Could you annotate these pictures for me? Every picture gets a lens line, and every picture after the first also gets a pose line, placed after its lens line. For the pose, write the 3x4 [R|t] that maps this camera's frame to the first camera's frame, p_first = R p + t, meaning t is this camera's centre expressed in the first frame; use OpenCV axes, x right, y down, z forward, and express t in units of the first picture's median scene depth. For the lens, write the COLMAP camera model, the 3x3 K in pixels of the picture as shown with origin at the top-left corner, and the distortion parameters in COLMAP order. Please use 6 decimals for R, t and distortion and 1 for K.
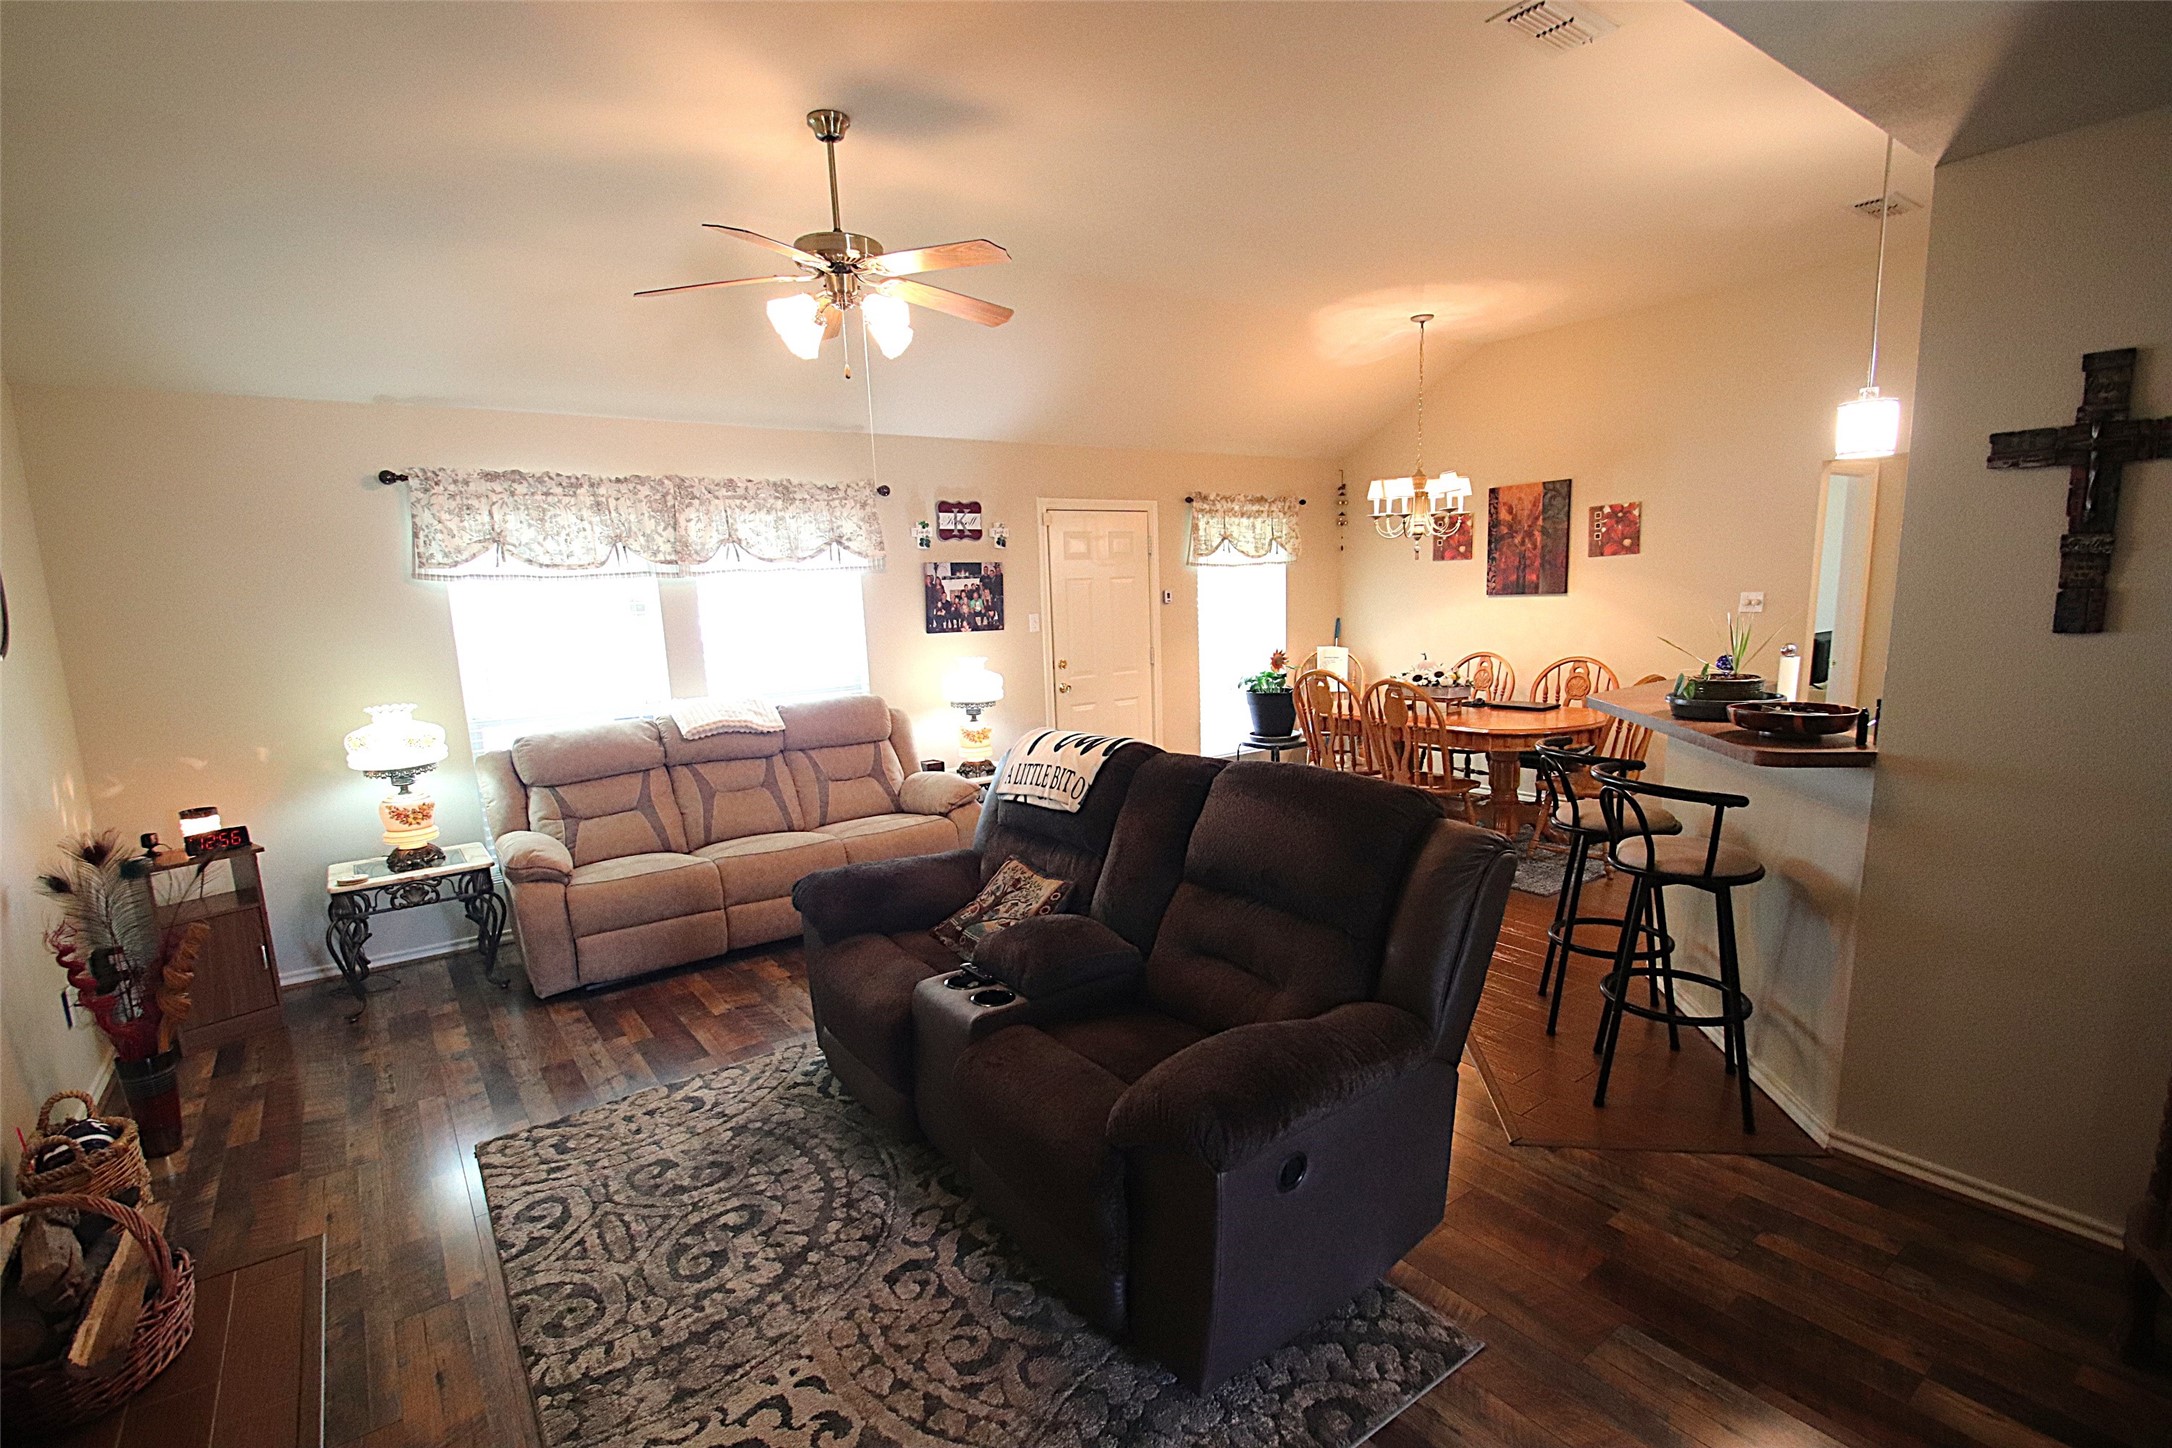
lens RADIAL K [[1007.5, 0, 1097.7], [0, 1007.5, 755.6], [0, 0, 1]] dist [0.013016, -0.016097]
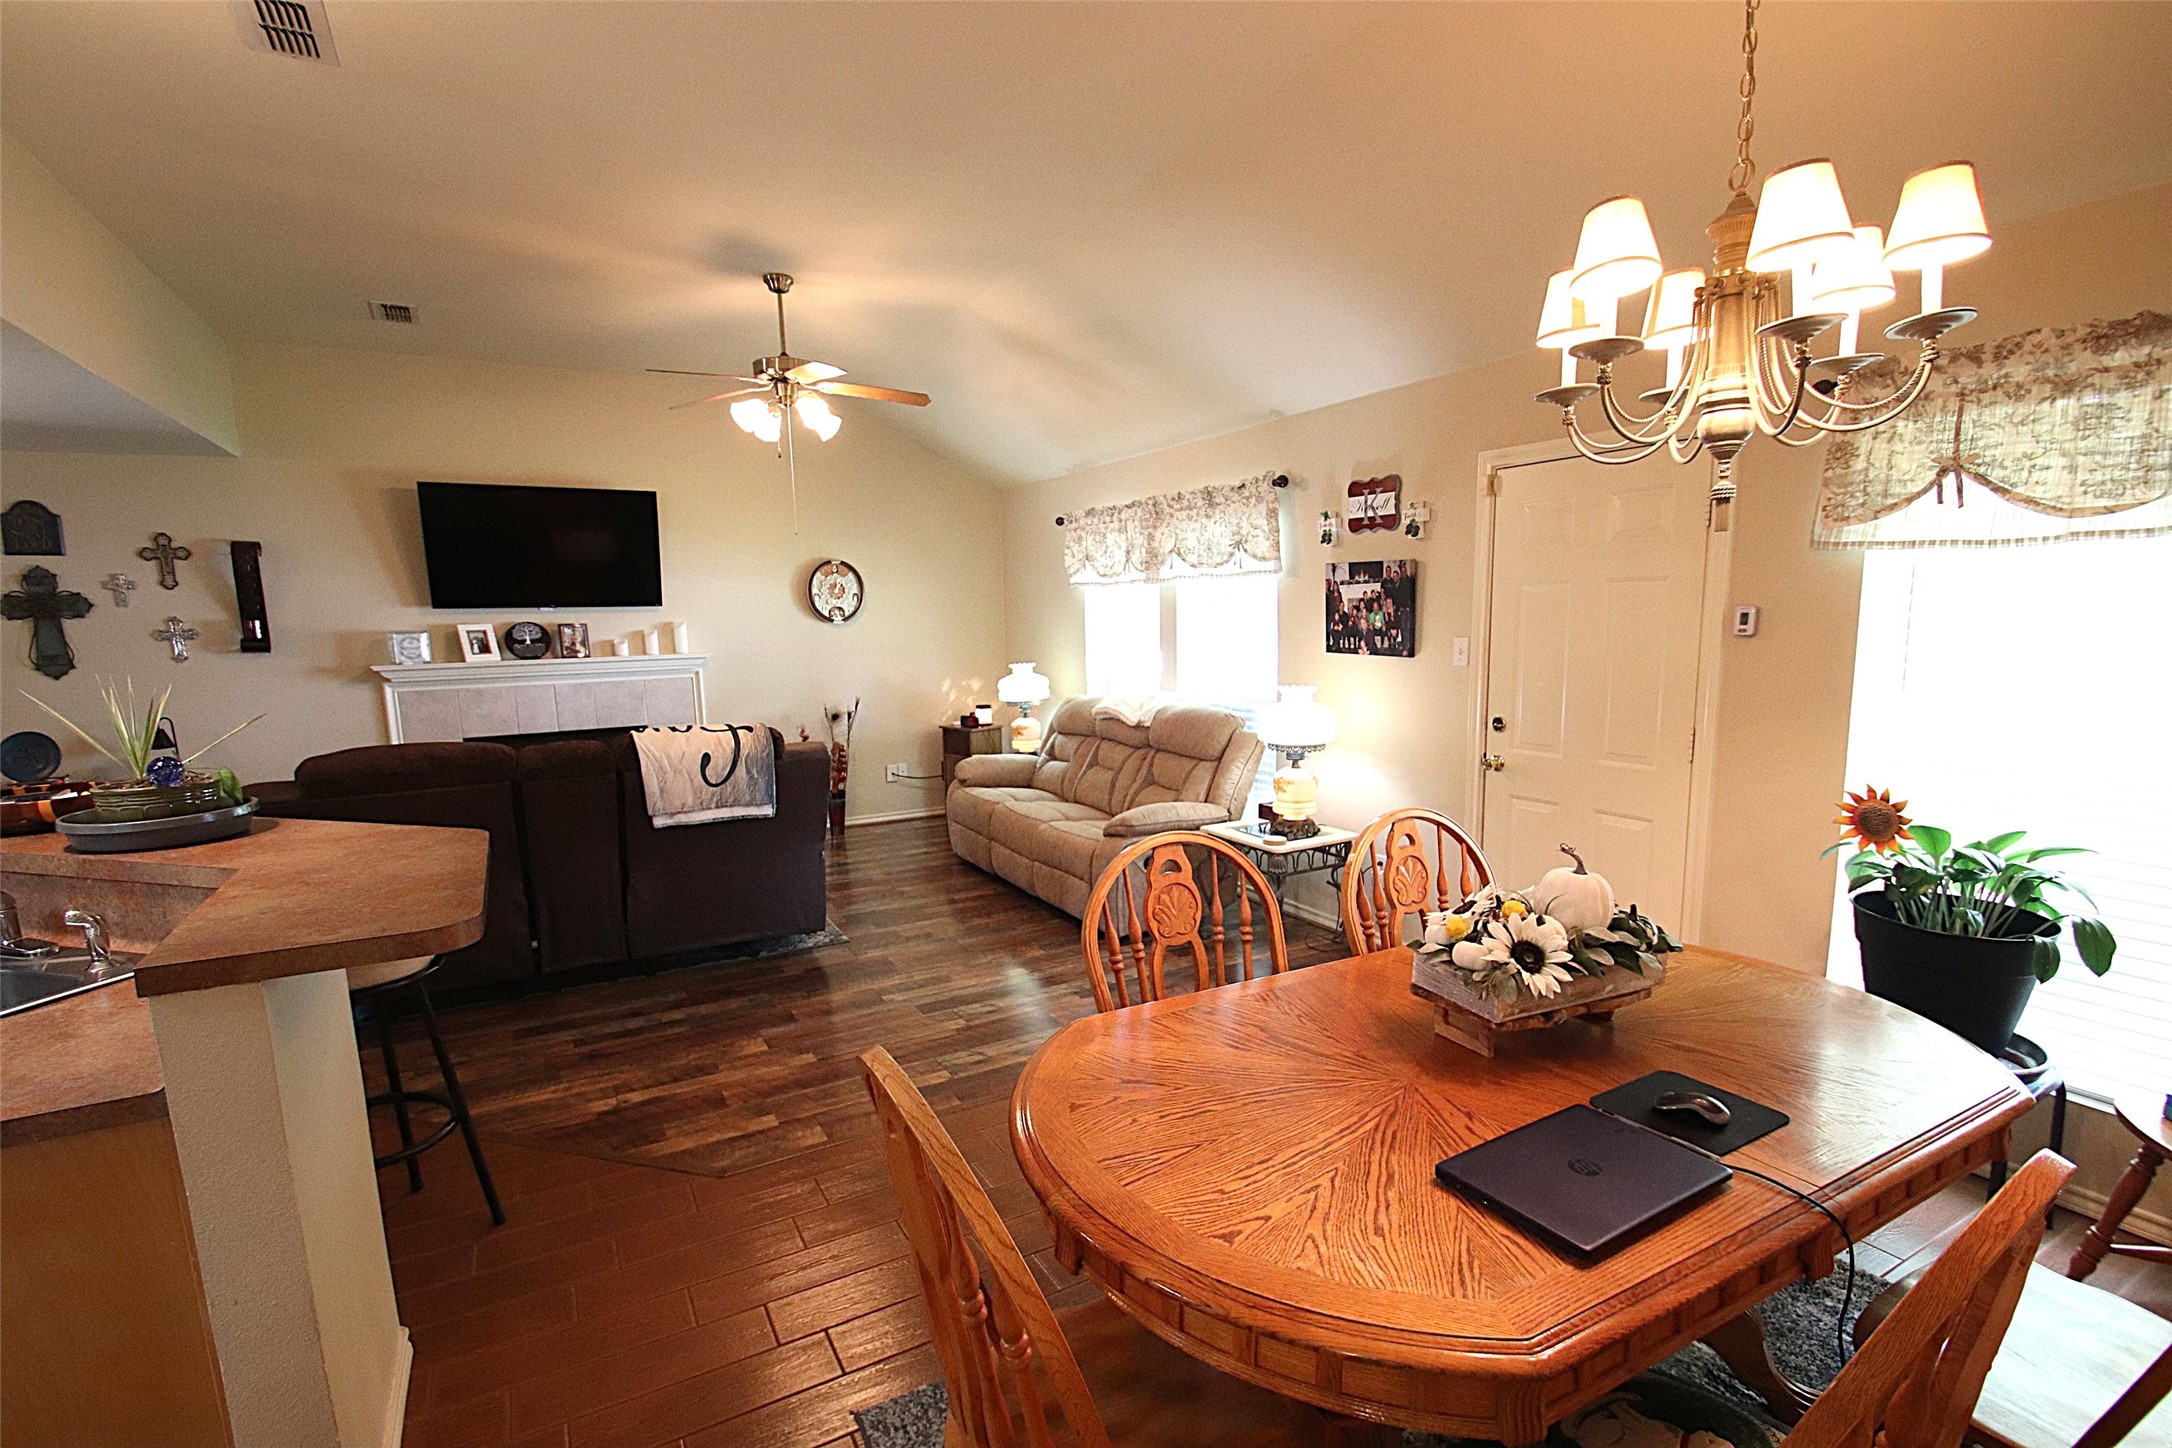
lens RADIAL K [[1007.5, 0, 1095.3], [0, 1007.5, 760.0], [0, 0, 1]] dist [0.013016, -0.016097]
pose [[-0.119422, 0.183955, -0.975653, 0.645275], [-0.145878, 0.968770, 0.200513, -0.171221], [0.982068, 0.166272, -0.088857, 0.902266]]
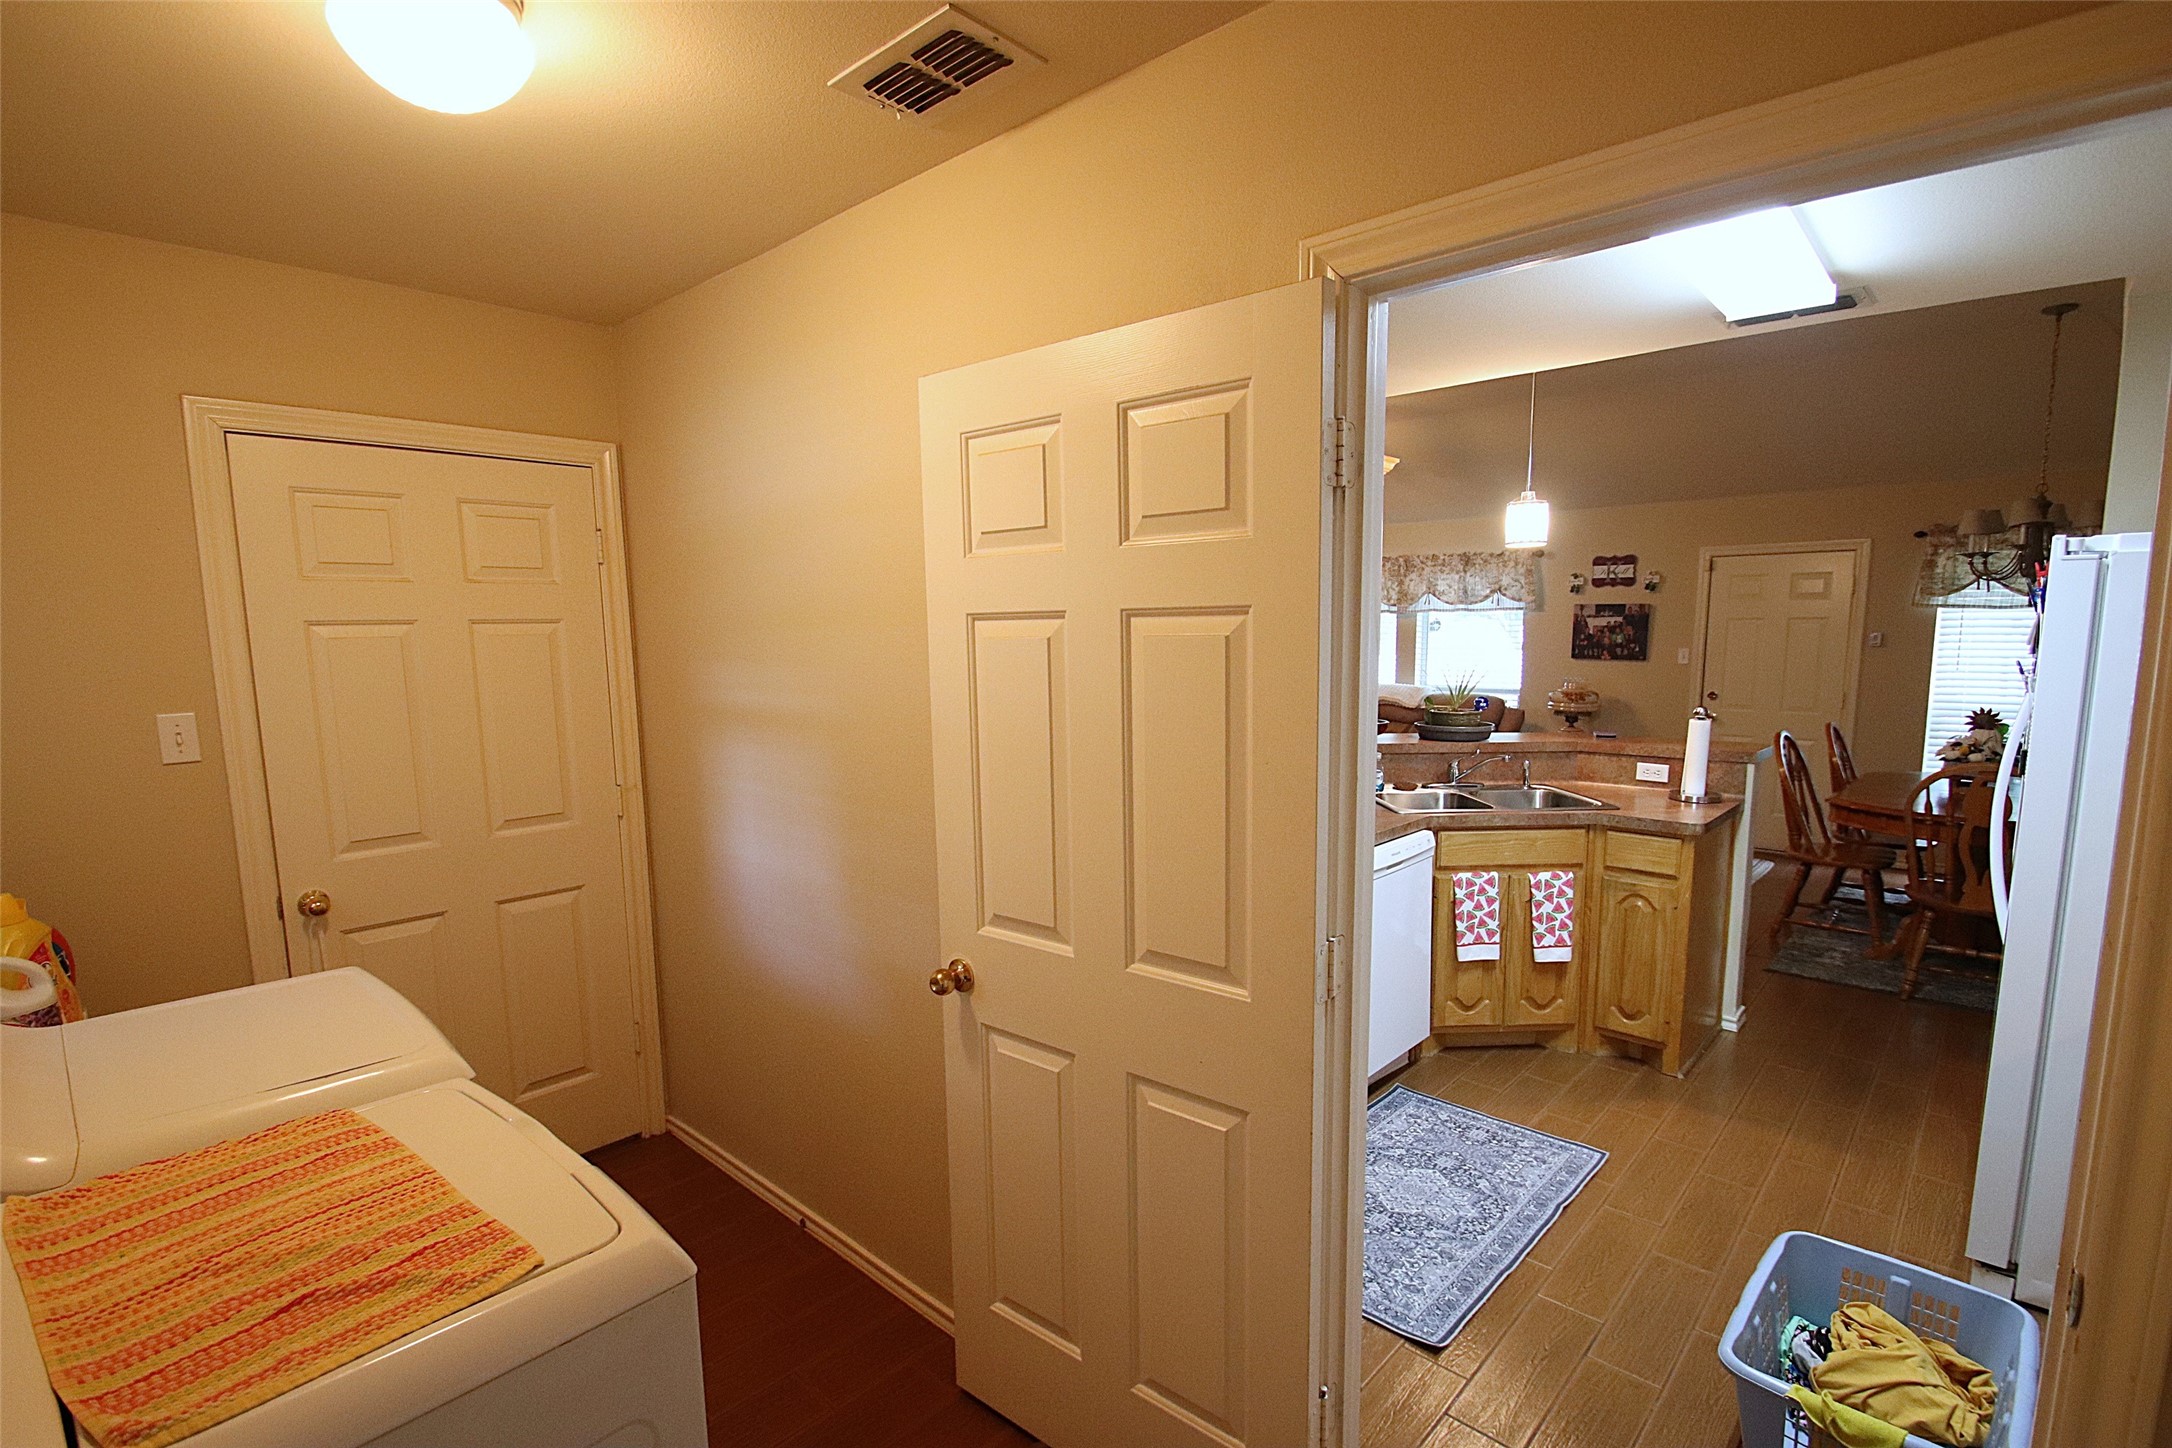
lens RADIAL K [[1007.5, 0, 1094.4], [0, 1007.5, 759.5], [0, 0, 1]] dist [0.013016, -0.016097]
pose [[0.187633, 0.161227, -0.968917, 1.006291], [-0.165850, 0.977474, 0.130534, -0.060316], [0.968136, 0.136203, 0.210145, 0.140440]]
